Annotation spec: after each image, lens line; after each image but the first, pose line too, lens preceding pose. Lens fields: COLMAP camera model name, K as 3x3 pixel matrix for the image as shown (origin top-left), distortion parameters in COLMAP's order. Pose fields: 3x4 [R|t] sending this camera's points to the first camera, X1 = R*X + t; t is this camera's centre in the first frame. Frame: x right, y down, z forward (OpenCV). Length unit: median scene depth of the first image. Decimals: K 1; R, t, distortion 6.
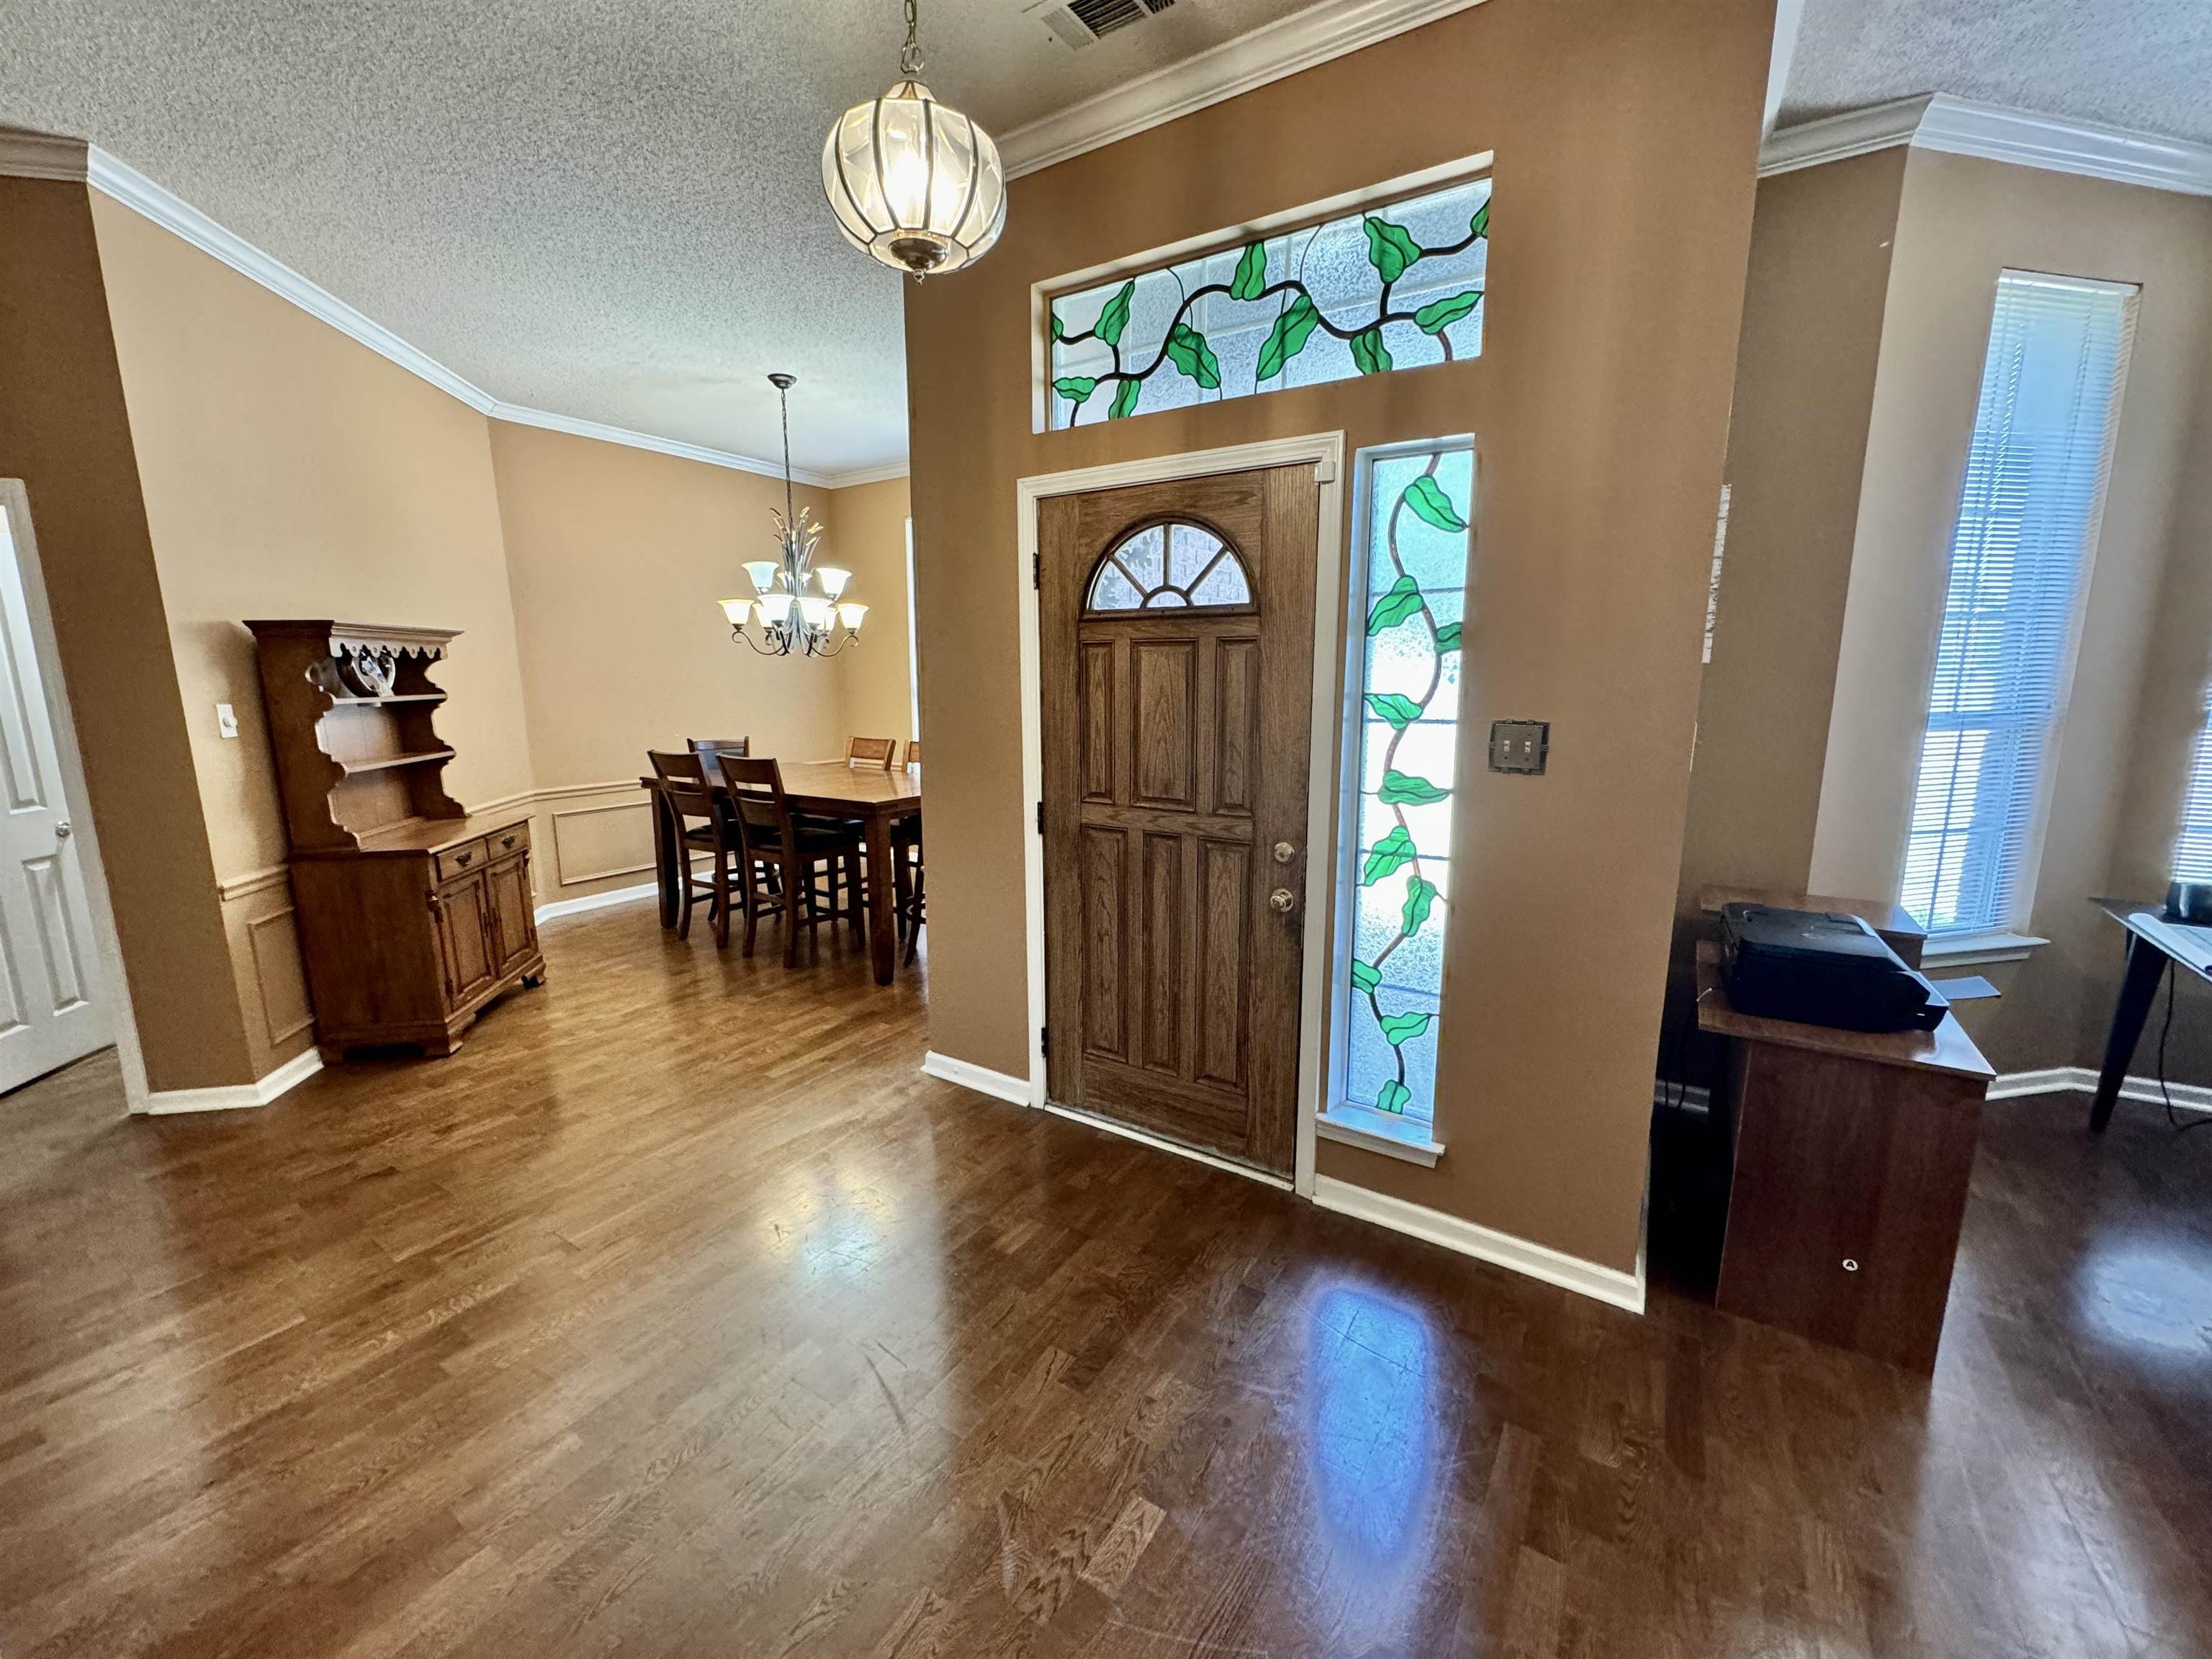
lens RADIAL K [[881.8, 0, 1106.0], [0, 881.8, 829.5], [0, 0, 1]] dist [-0.002996, -0.000115]
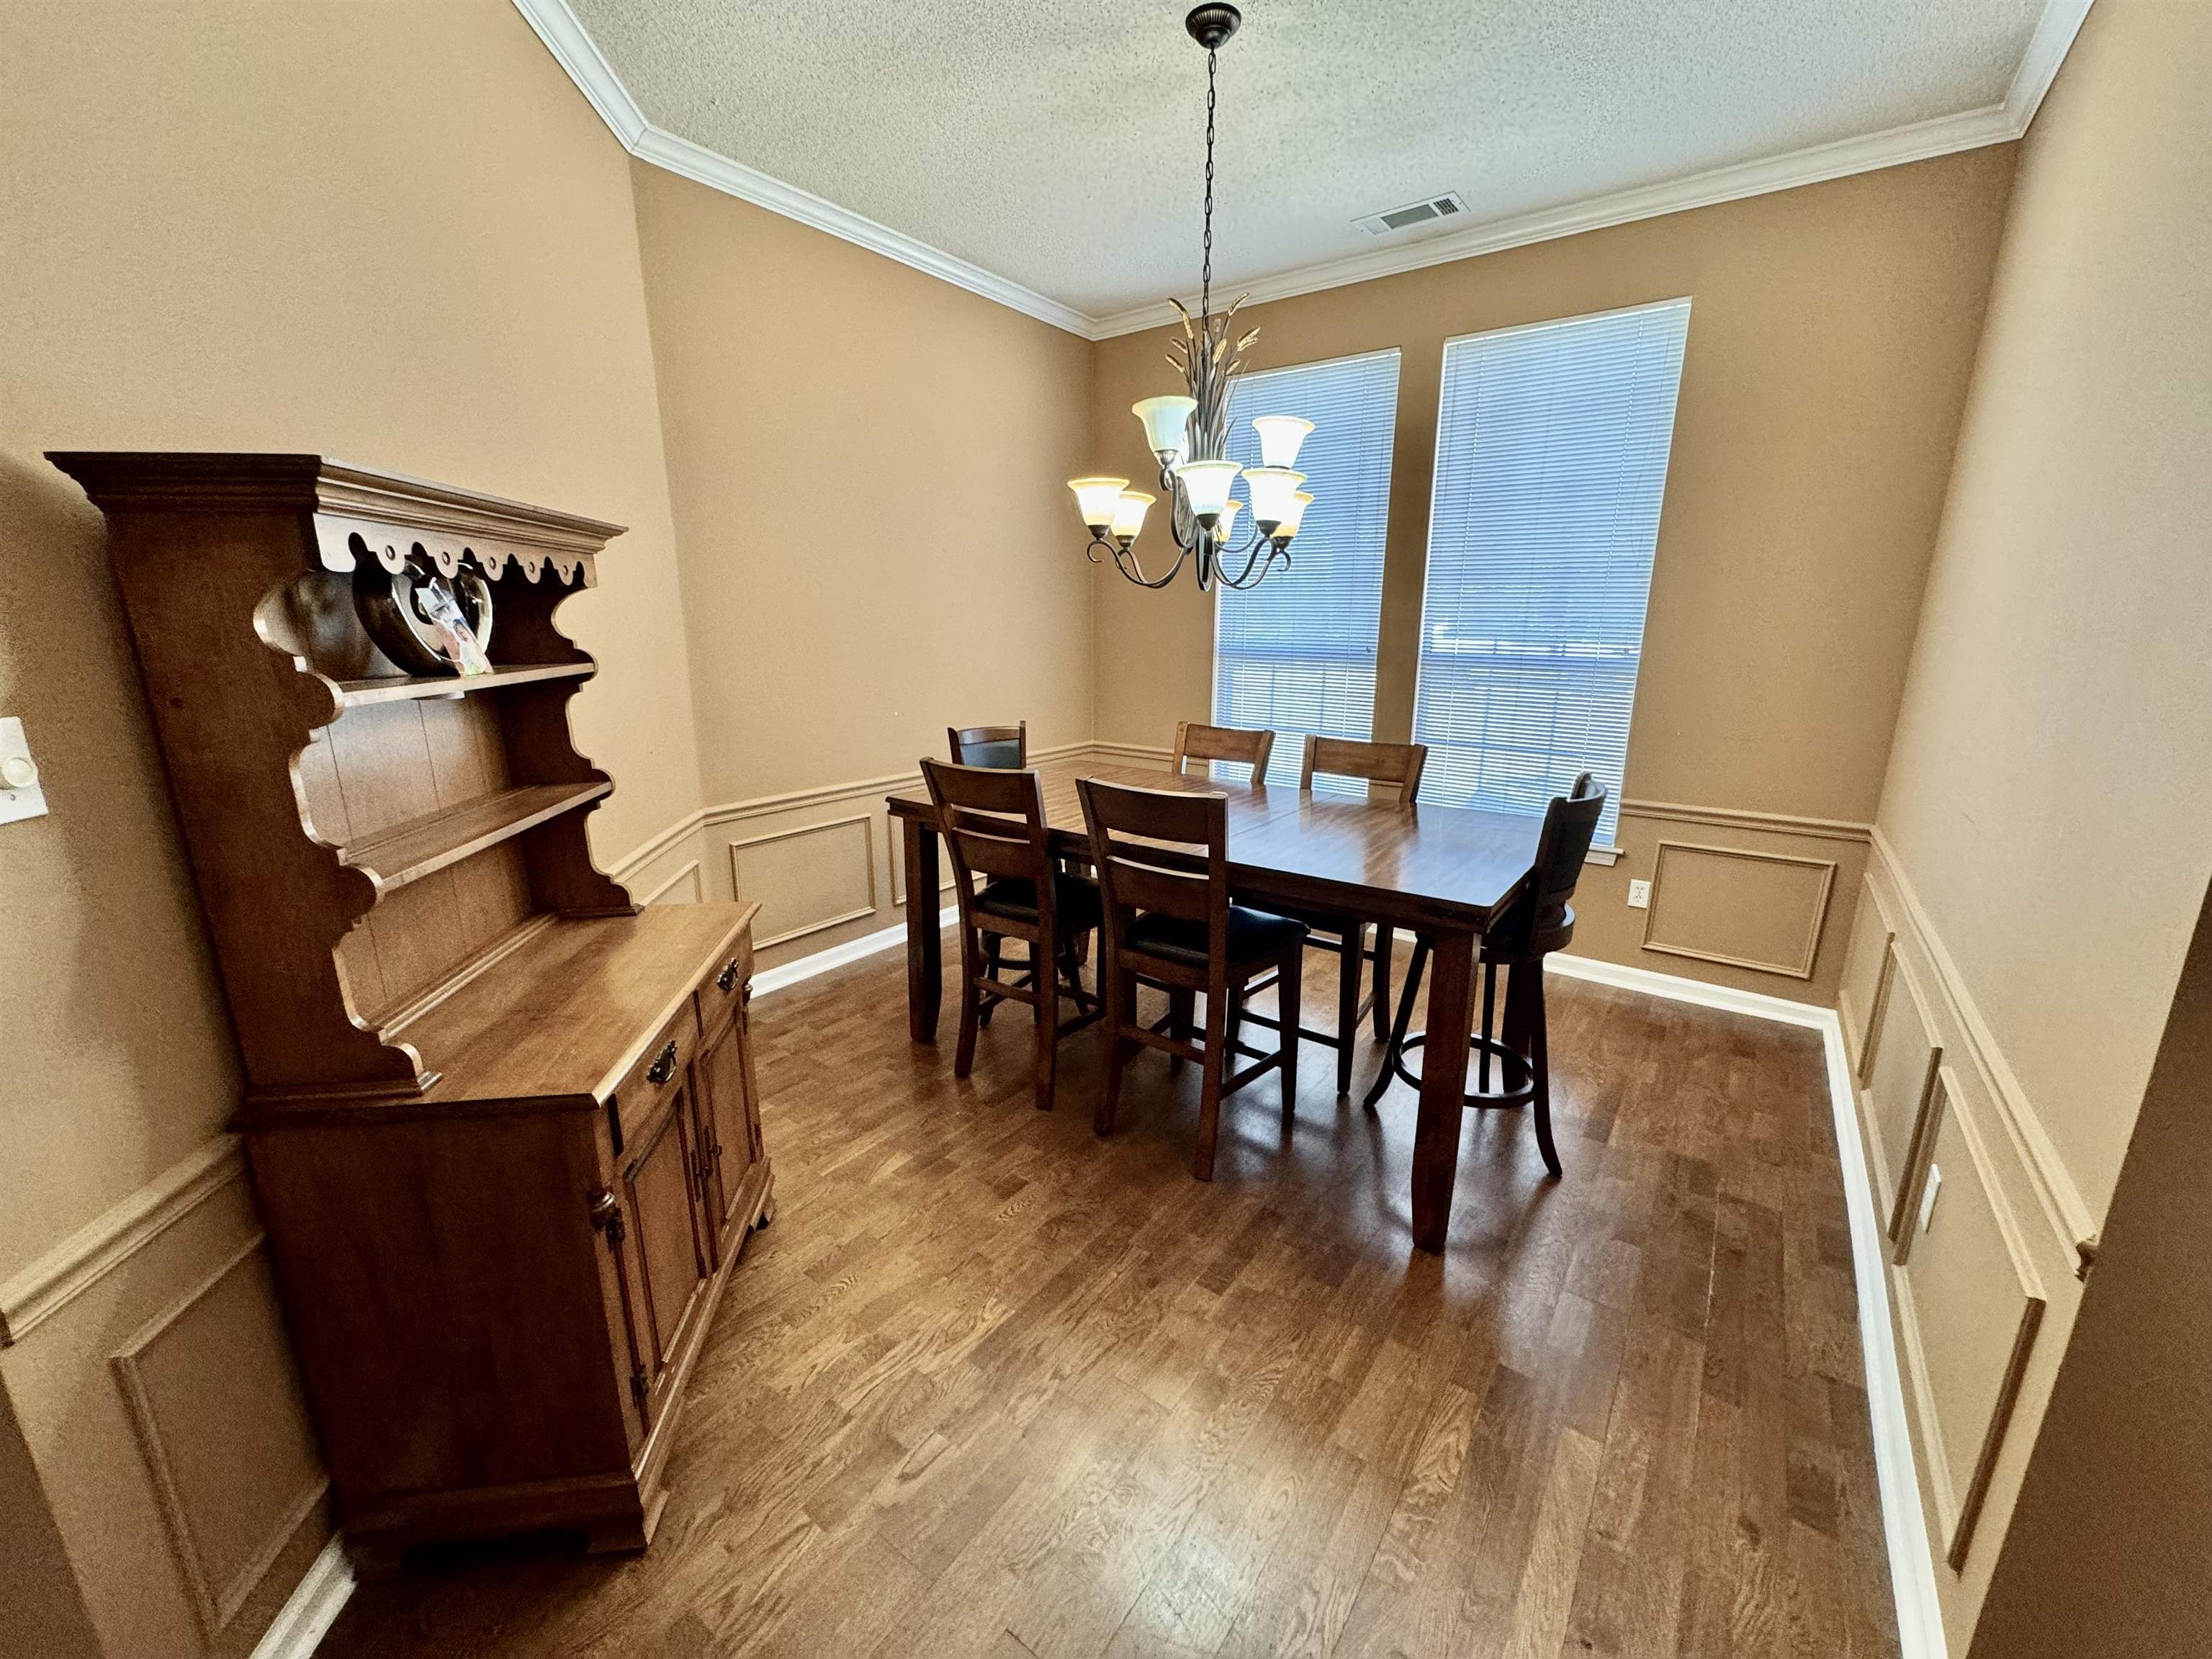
lens RADIAL K [[881.8, 0, 1106.0], [0, 881.8, 829.5], [0, 0, 1]] dist [-0.002996, -0.000115]
pose [[0.997923, 0.021921, -0.060571, -0.501850], [-0.018127, 0.997881, 0.062497, -0.111473], [0.061813, -0.061269, 0.996205, 0.609178]]
